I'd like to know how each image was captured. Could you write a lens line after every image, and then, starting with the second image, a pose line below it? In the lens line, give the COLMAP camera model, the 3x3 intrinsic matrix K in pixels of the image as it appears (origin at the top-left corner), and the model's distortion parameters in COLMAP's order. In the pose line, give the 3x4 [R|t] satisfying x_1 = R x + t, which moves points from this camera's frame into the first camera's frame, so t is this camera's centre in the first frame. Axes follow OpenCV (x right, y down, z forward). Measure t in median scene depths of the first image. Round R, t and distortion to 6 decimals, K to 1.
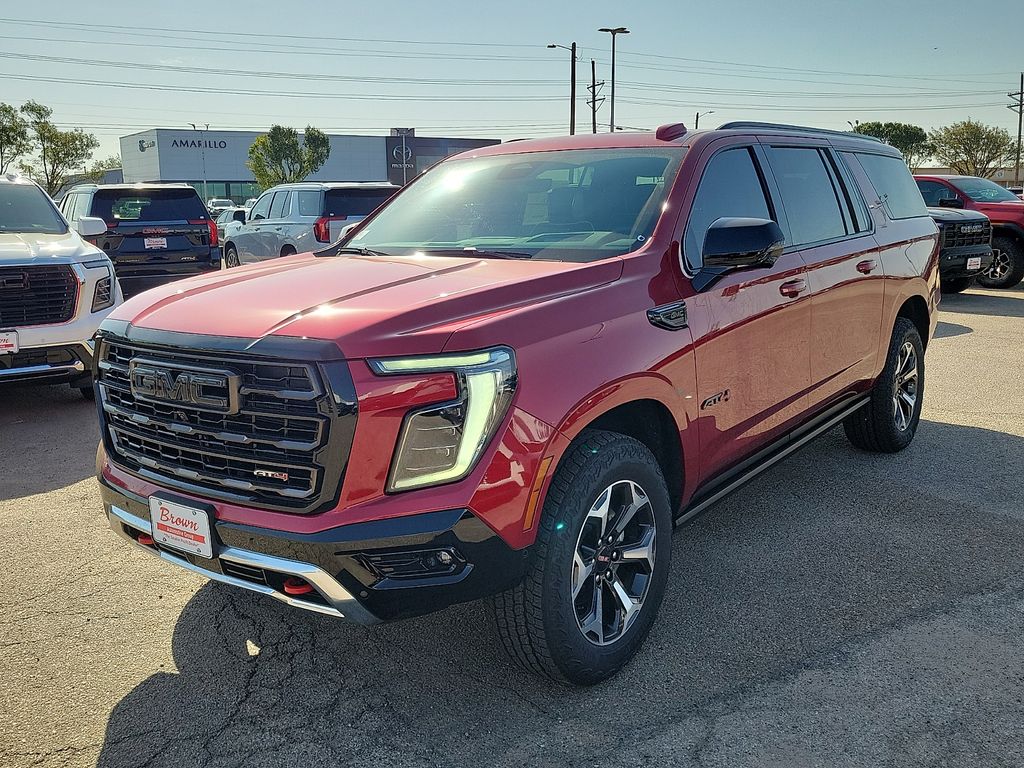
lens RADIAL K [[972.0, 0, 500.2], [0, 972.0, 390.0], [0, 0, 1]] dist [0.044088, -0.008510]
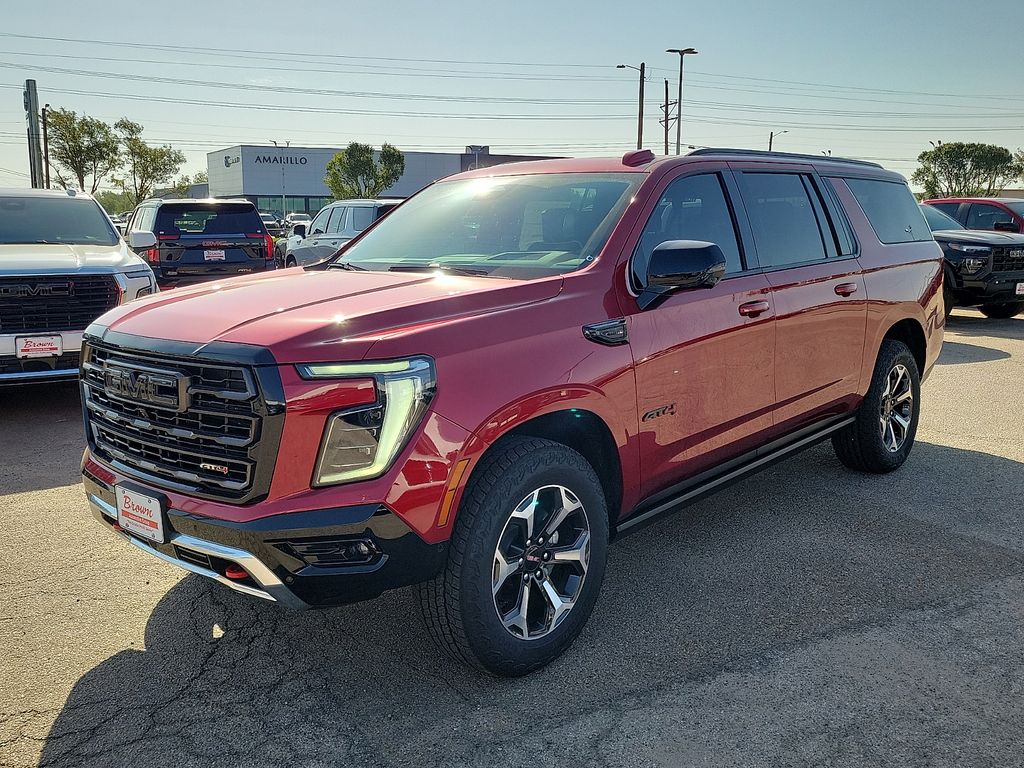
lens RADIAL K [[970.6, 0, 504.7], [0, 970.6, 384.6], [0, 0, 1]] dist [0.044654, -0.008044]
pose [[0.997102, 0.024765, -0.071939, 0.143352], [-0.026311, 0.999441, -0.020617, 0.006144], [0.071388, 0.022450, 0.997196, -0.063023]]
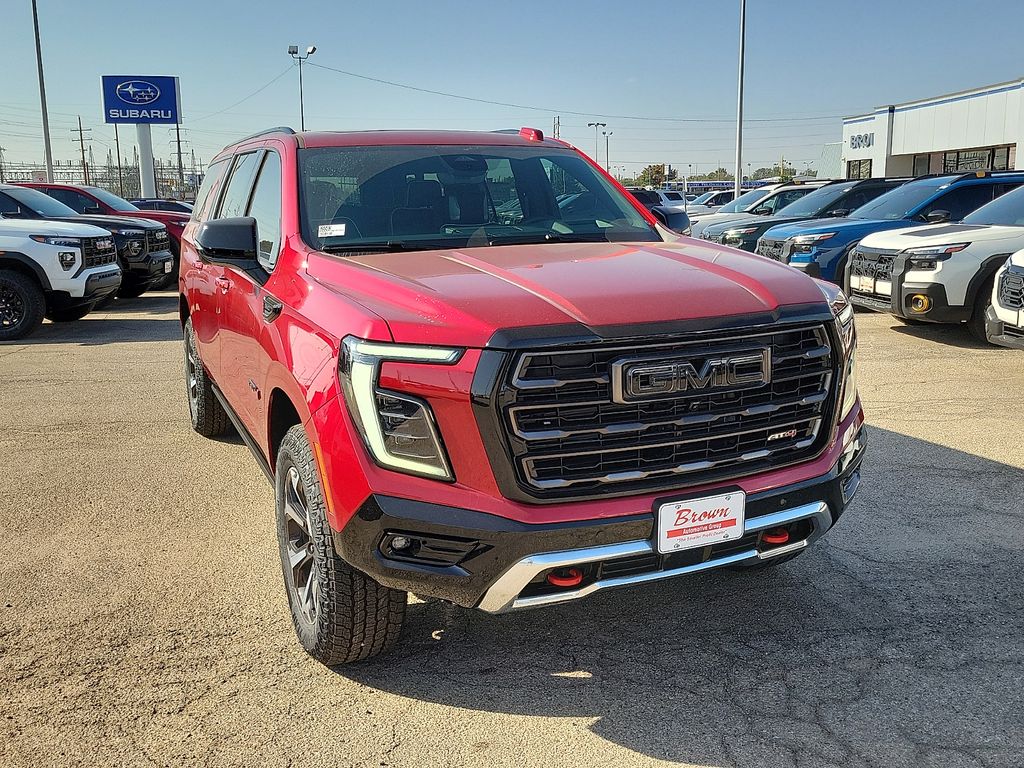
lens RADIAL K [[970.6, 0, 504.7], [0, 970.6, 384.6], [0, 0, 1]] dist [0.044654, -0.008044]
pose [[0.465239, -0.162495, 0.870143, -1.115658], [0.180917, 0.979711, 0.086225, -0.099836], [-0.866500, 0.117309, 0.485198, 0.626795]]
